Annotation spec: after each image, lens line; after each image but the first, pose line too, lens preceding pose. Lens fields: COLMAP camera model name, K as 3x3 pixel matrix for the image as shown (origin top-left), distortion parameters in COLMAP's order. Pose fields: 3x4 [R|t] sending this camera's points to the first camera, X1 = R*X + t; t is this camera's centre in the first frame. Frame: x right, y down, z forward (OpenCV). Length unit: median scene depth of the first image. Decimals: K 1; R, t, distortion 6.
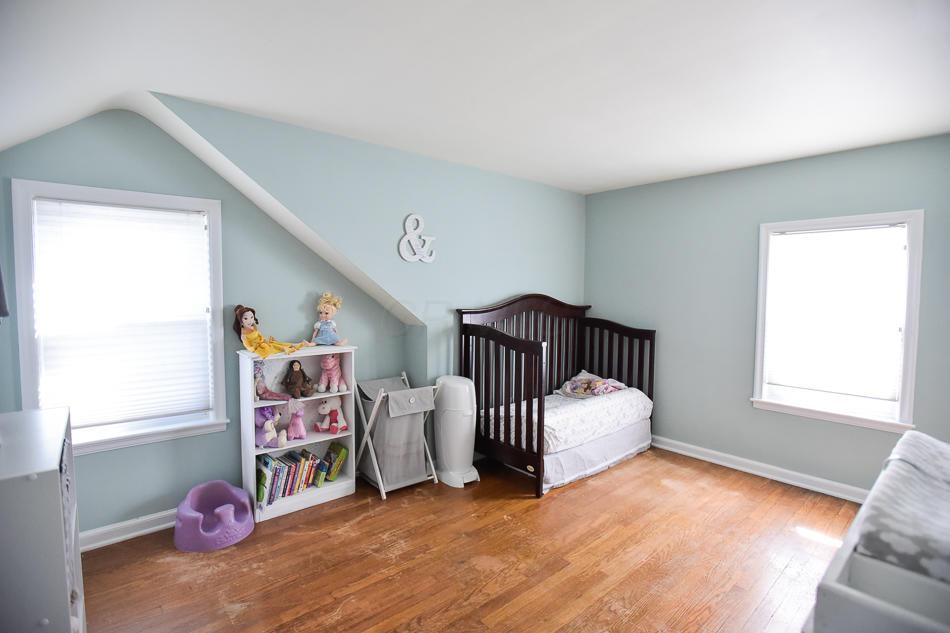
lens RADIAL K [[467.8, 0, 482.7], [0, 467.8, 313.9], [0, 0, 1]] dist [-0.073143, 0.034381]
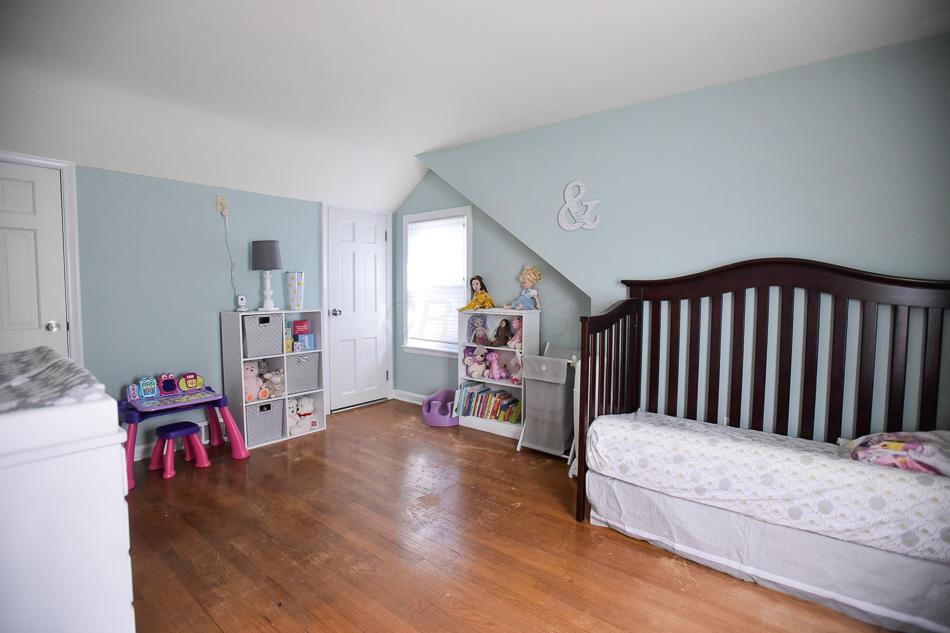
lens RADIAL K [[467.8, 0, 482.7], [0, 467.8, 313.9], [0, 0, 1]] dist [-0.073143, 0.034381]
pose [[0.158865, 0.051007, -0.985982, 0.801619], [-0.057573, 0.997444, 0.042324, 0.032602], [0.985620, 0.050042, 0.161396, 0.681485]]
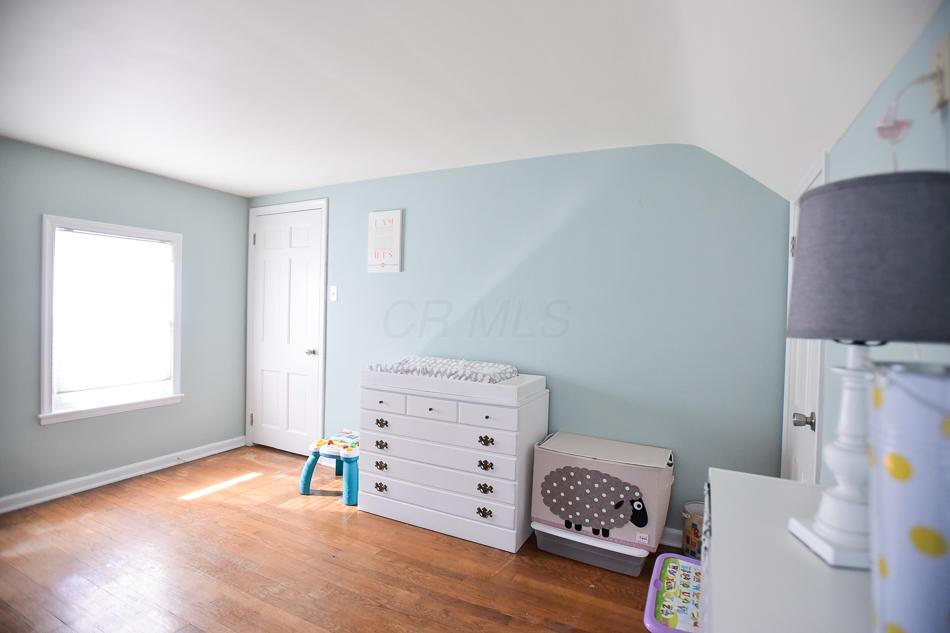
lens RADIAL K [[467.8, 0, 482.7], [0, 467.8, 313.9], [0, 0, 1]] dist [-0.073143, 0.034381]
pose [[-0.384852, -0.033011, 0.922388, -0.549884], [0.018852, 0.998871, 0.043613, -0.029312], [-0.922786, 0.034173, -0.383795, 0.596666]]
